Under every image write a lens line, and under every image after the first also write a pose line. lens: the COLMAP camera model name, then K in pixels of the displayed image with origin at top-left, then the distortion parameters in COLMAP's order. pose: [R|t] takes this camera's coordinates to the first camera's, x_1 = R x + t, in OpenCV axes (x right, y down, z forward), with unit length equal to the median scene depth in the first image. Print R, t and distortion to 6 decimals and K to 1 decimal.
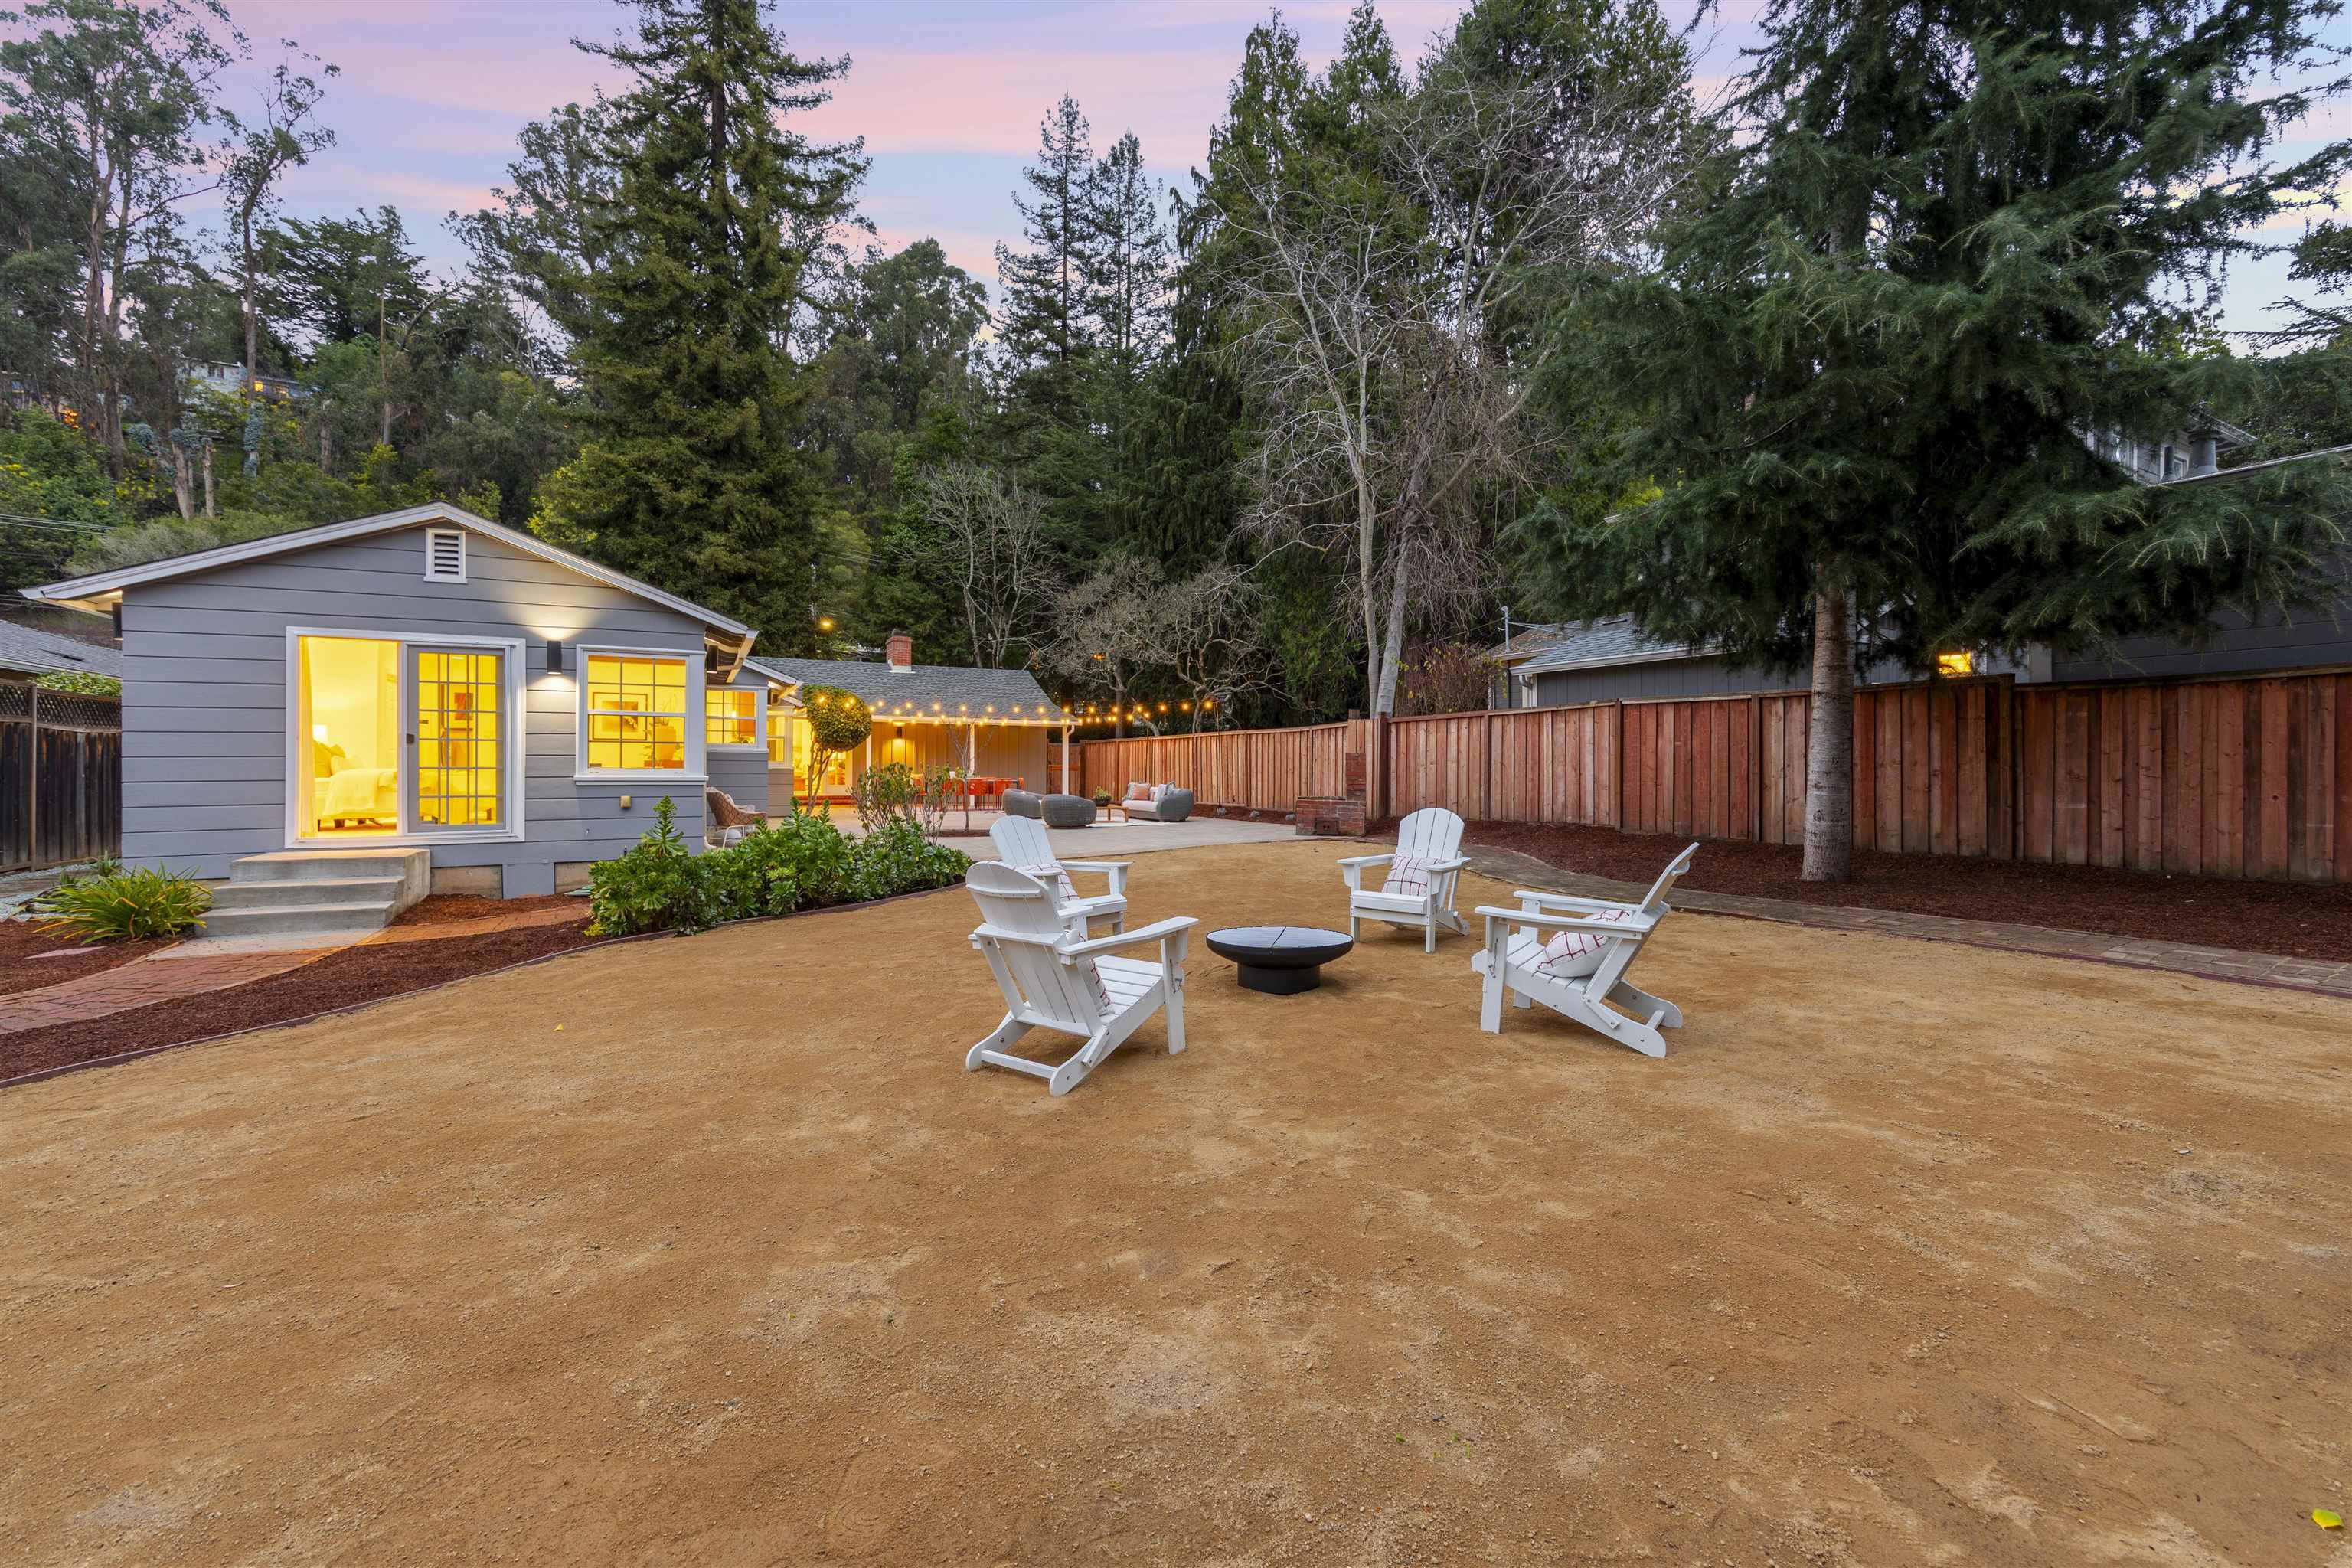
lens RADIAL K [[977.6, 0, 1176.0], [0, 977.6, 784.0], [0, 0, 1]] dist [0.001935, 0.000121]
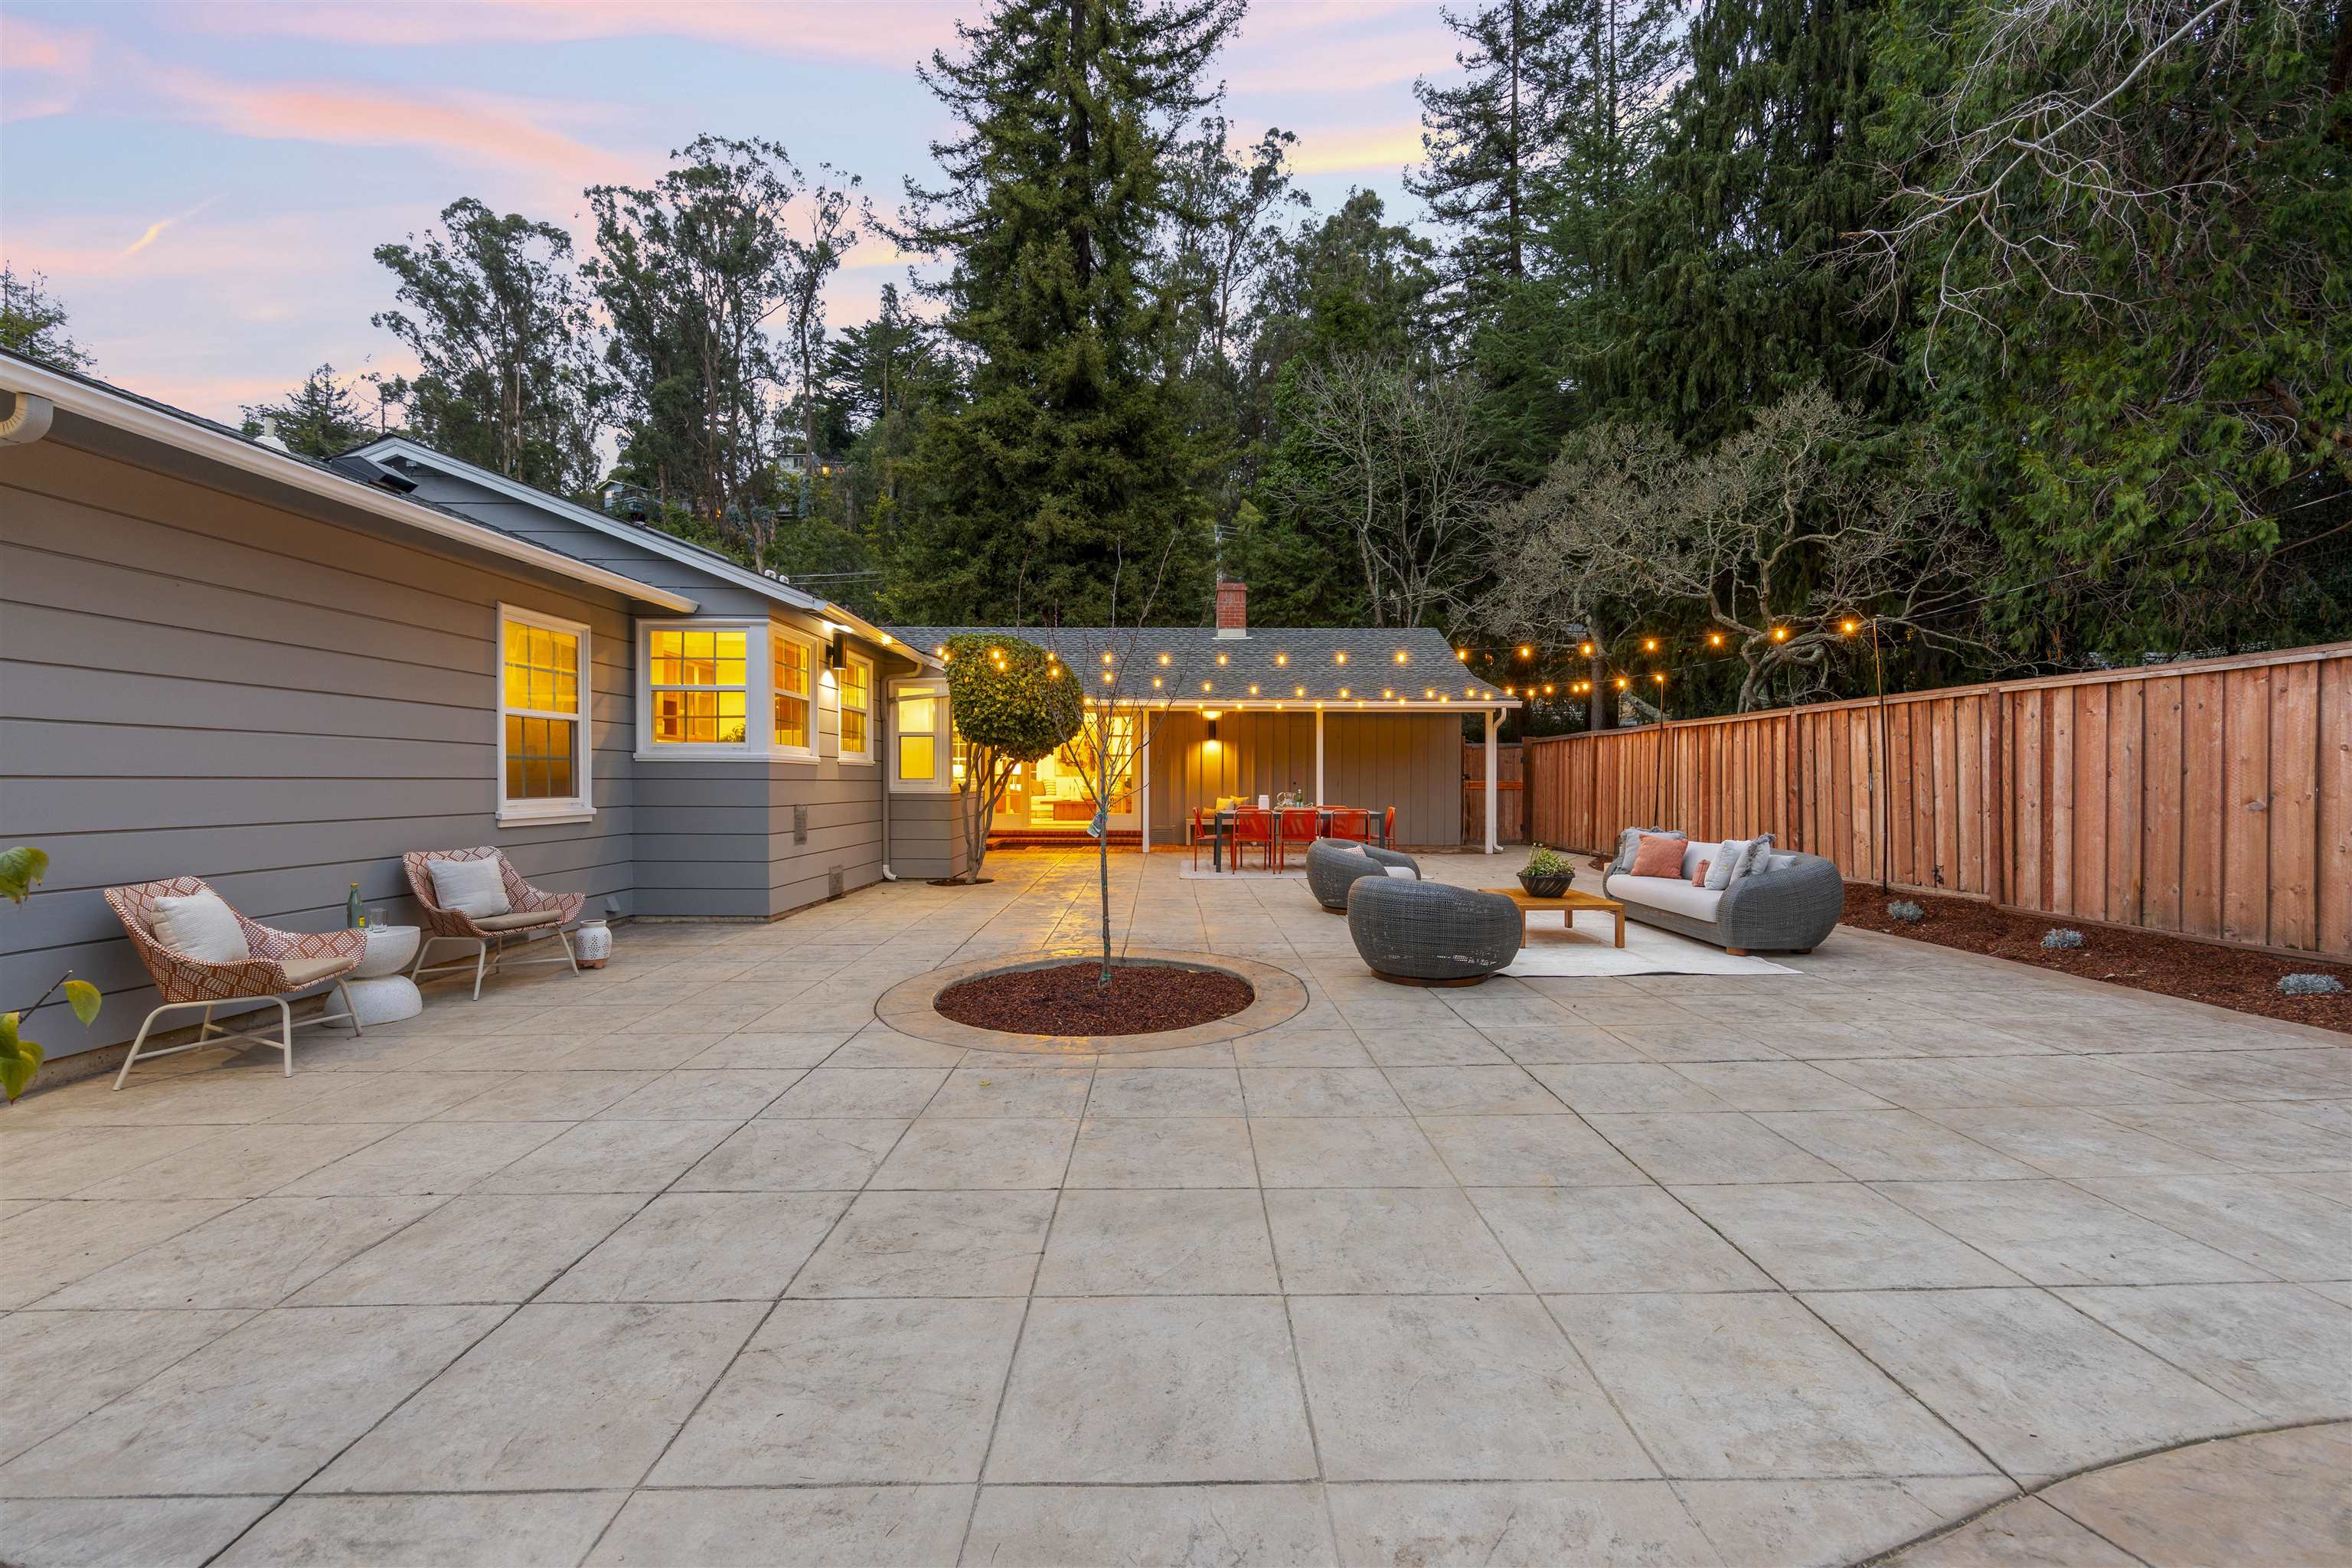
lens RADIAL K [[977.6, 0, 1176.0], [0, 977.6, 784.0], [0, 0, 1]] dist [0.001935, 0.000121]
pose [[0.893670, -0.003405, -0.448712, -0.017740], [-0.002294, 0.999923, -0.012156, -0.008041], [0.448719, 0.011892, 0.893594, 0.305222]]
